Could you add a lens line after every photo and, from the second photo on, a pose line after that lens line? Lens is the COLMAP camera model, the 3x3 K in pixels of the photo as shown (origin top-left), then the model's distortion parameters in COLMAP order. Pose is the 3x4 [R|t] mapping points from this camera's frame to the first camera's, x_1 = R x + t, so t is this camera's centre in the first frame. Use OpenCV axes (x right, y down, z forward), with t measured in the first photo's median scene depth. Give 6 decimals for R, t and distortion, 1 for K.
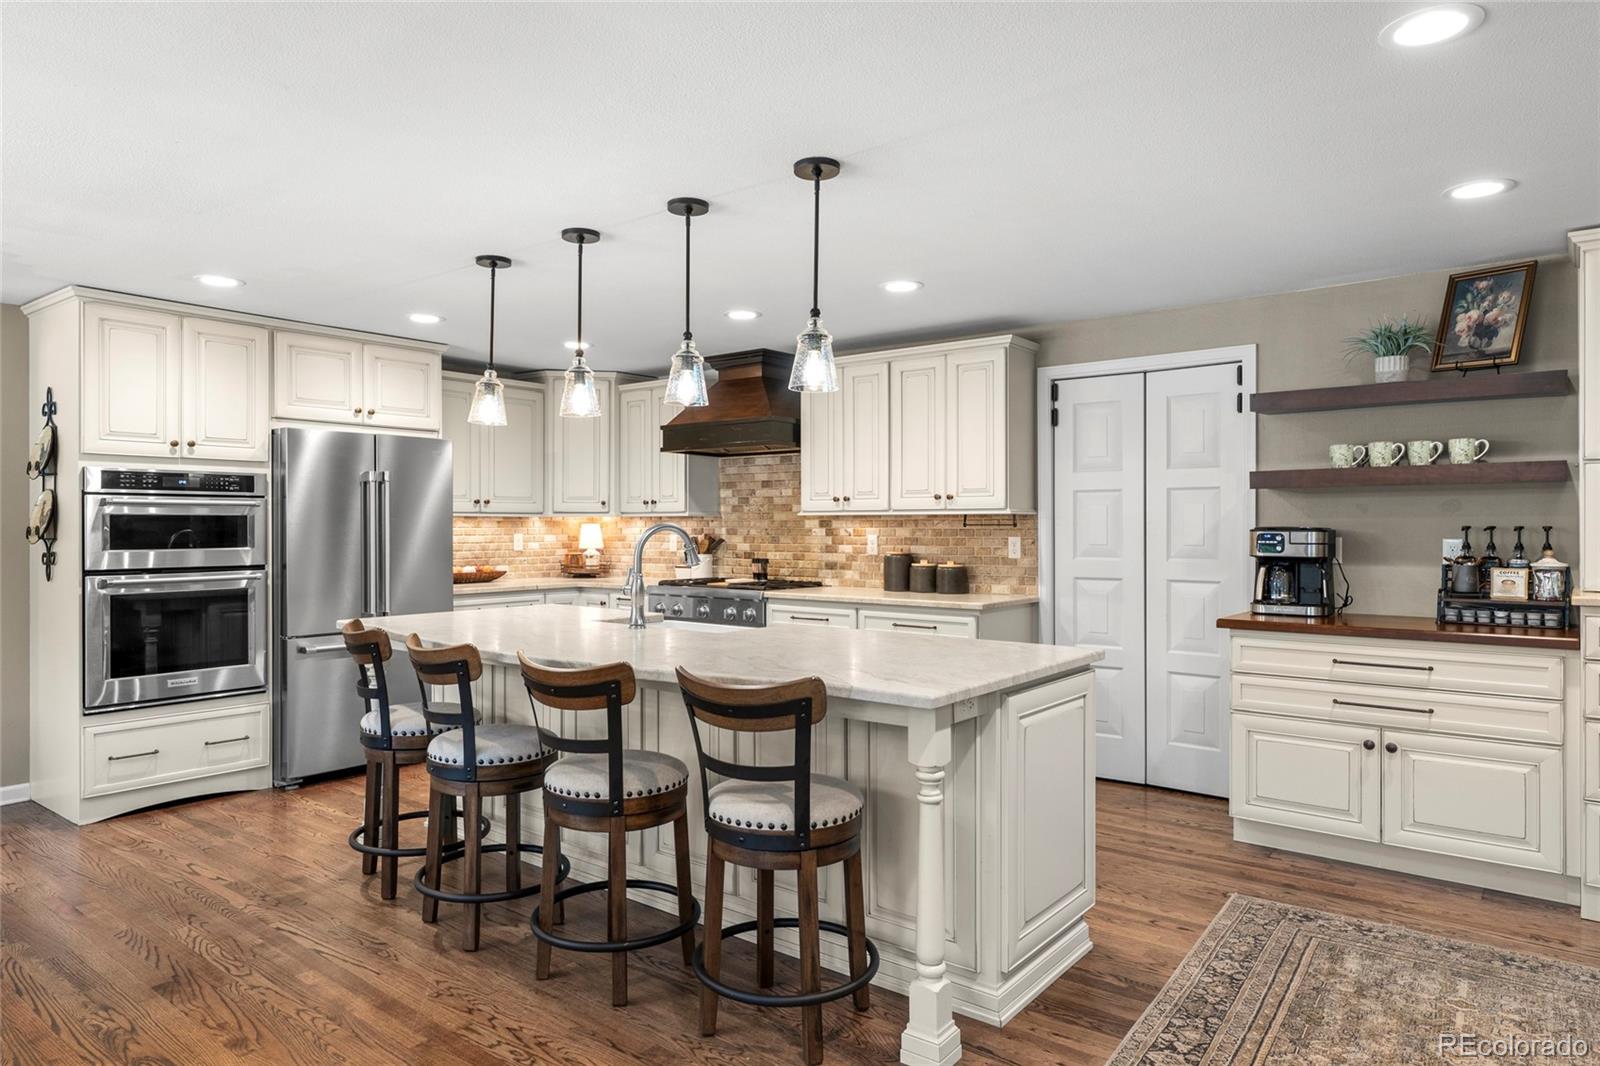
lens RADIAL K [[991.2, 0, 789.5], [0, 991.2, 527.2], [0, 0, 1]] dist [-0.001862, -0.000545]
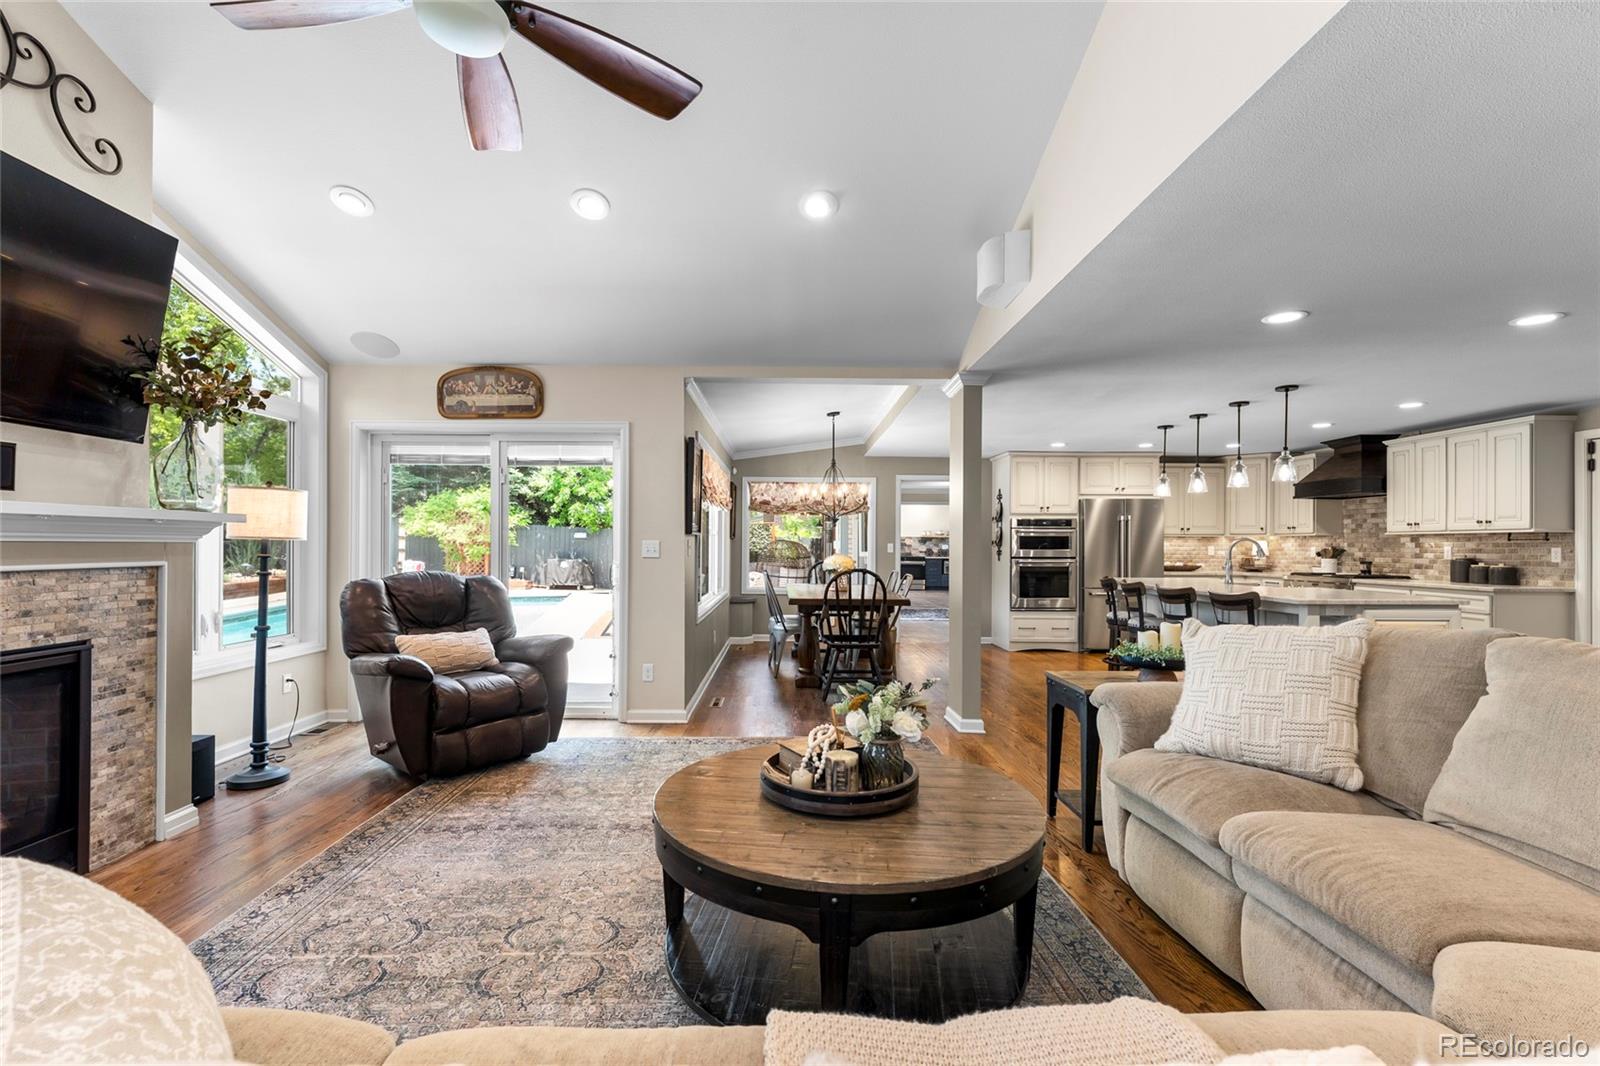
lens RADIAL K [[705.4, 0, 790.1], [0, 705.4, 544.8], [0, 0, 1]] dist [-0.002551, -0.000883]
pose [[0.627188, 0.002863, -0.778863, 0.326807], [-0.005913, 0.999982, -0.001086, 0.013371], [0.778846, 0.005287, 0.627193, -0.542907]]
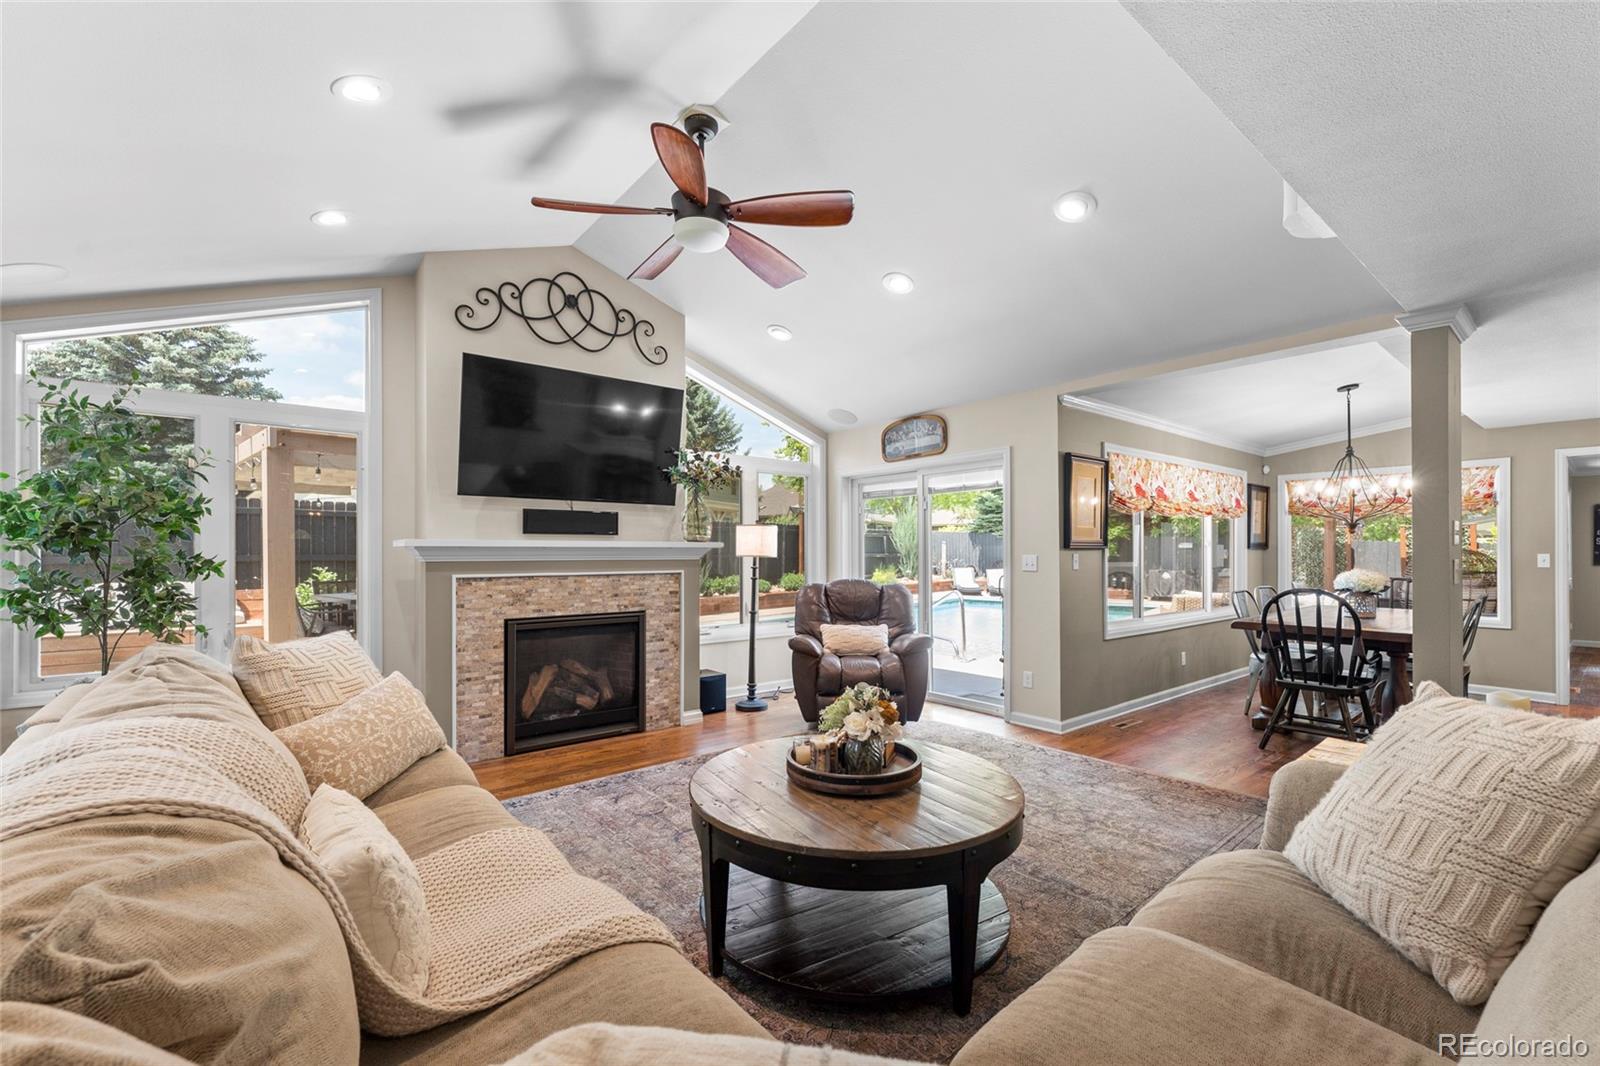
lens RADIAL K [[666.0, 0, 793.9], [0, 666.0, 551.4], [0, 0, 1]] dist [-0.000254, -0.000130]
pose [[-0.224338, -0.003443, -0.974505, 0.465604], [0.001048, 0.999992, -0.003774, 0.005954], [0.974511, -0.001868, -0.224333, -0.224425]]
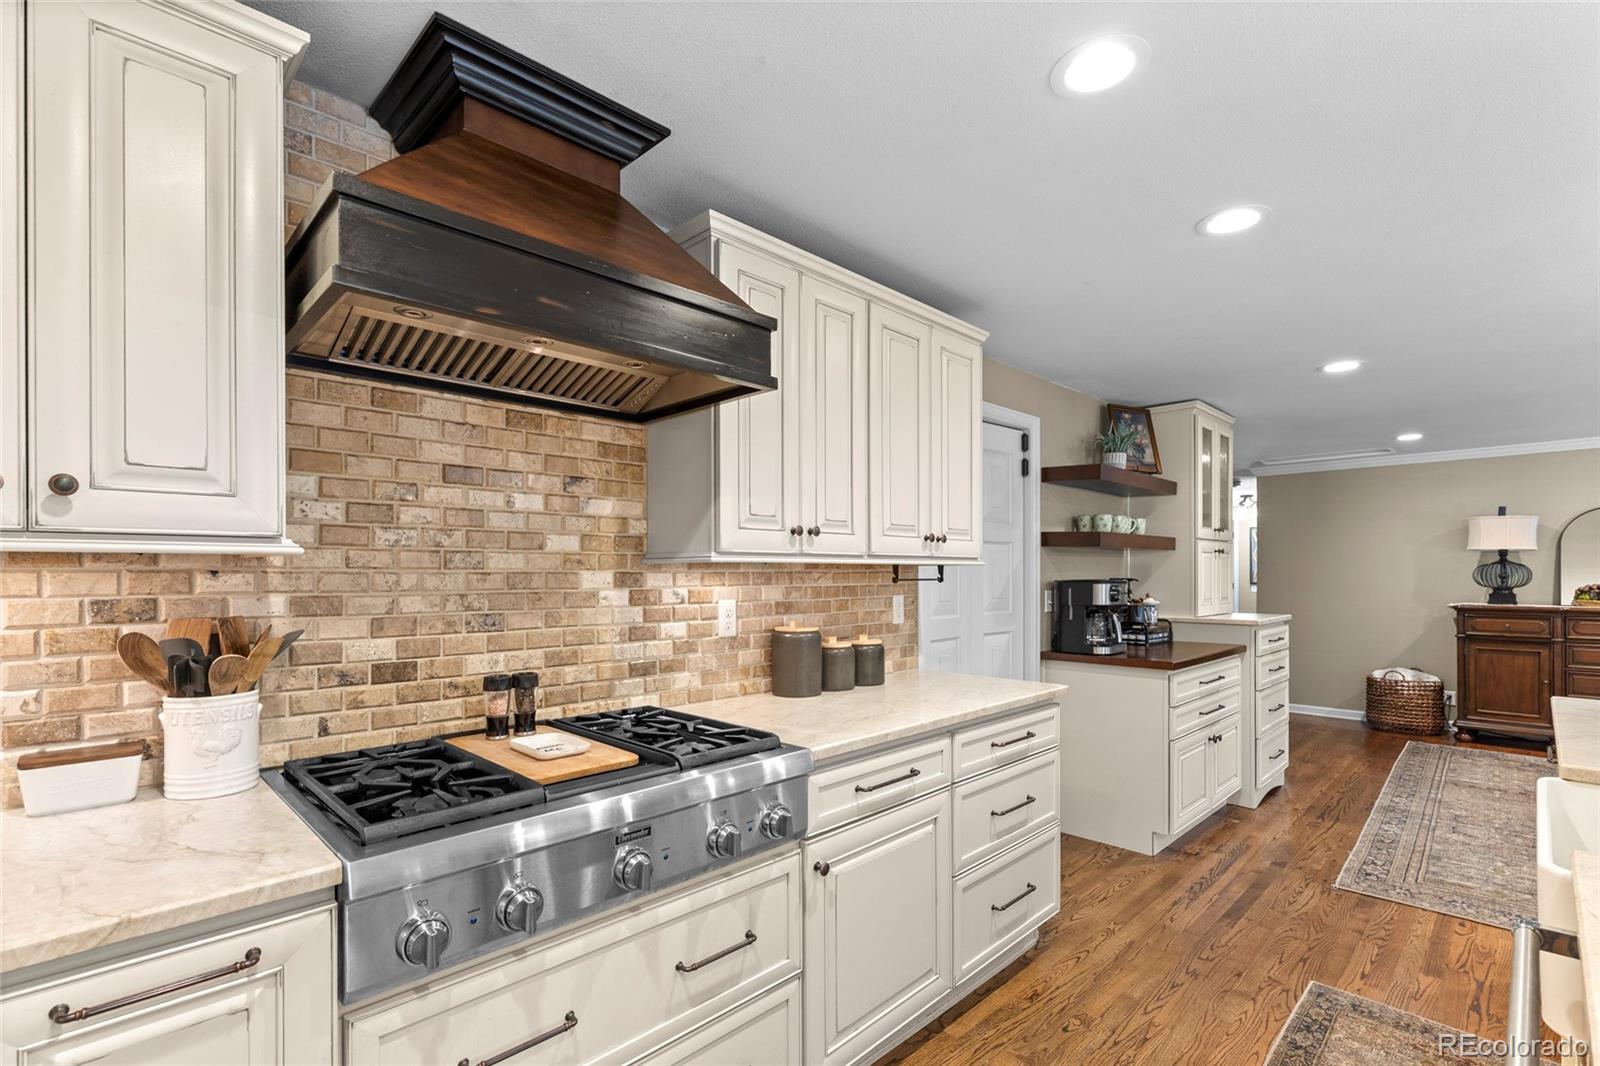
lens RADIAL K [[734.5, 0, 785.2], [0, 734.5, 572.4], [0, 0, 1]] dist [0.000137, -0.000727]
pose [[0.125434, 0.001941, 0.992100, -0.340351], [0.003524, 0.999991, -0.002402, -0.006684], [-0.992096, 0.003797, 0.125426, 1.017332]]
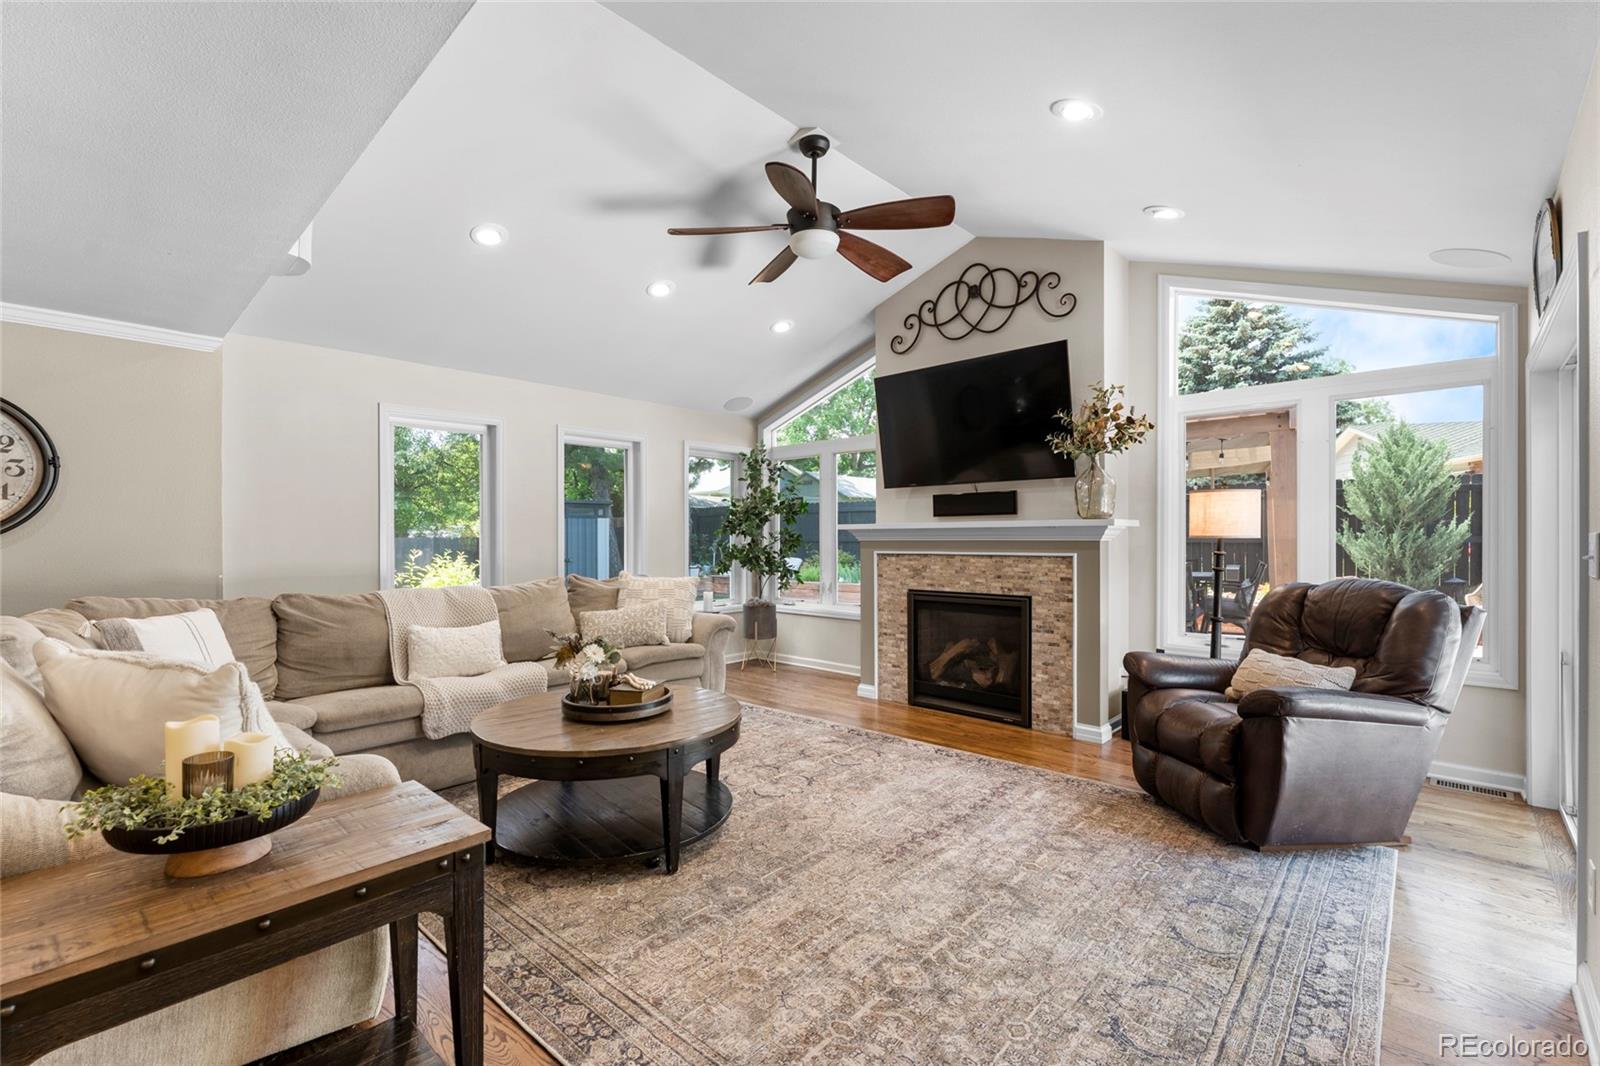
lens RADIAL K [[696.4, 0, 791.5], [0, 696.4, 539.0], [0, 0, 1]] dist [0.000199, -0.000080]
pose [[-0.995729, 0.001286, 0.092319, -0.140117], [0.001402, 0.999998, 0.001188, 0.010224], [-0.092318, 0.001312, -0.995729, 0.249987]]
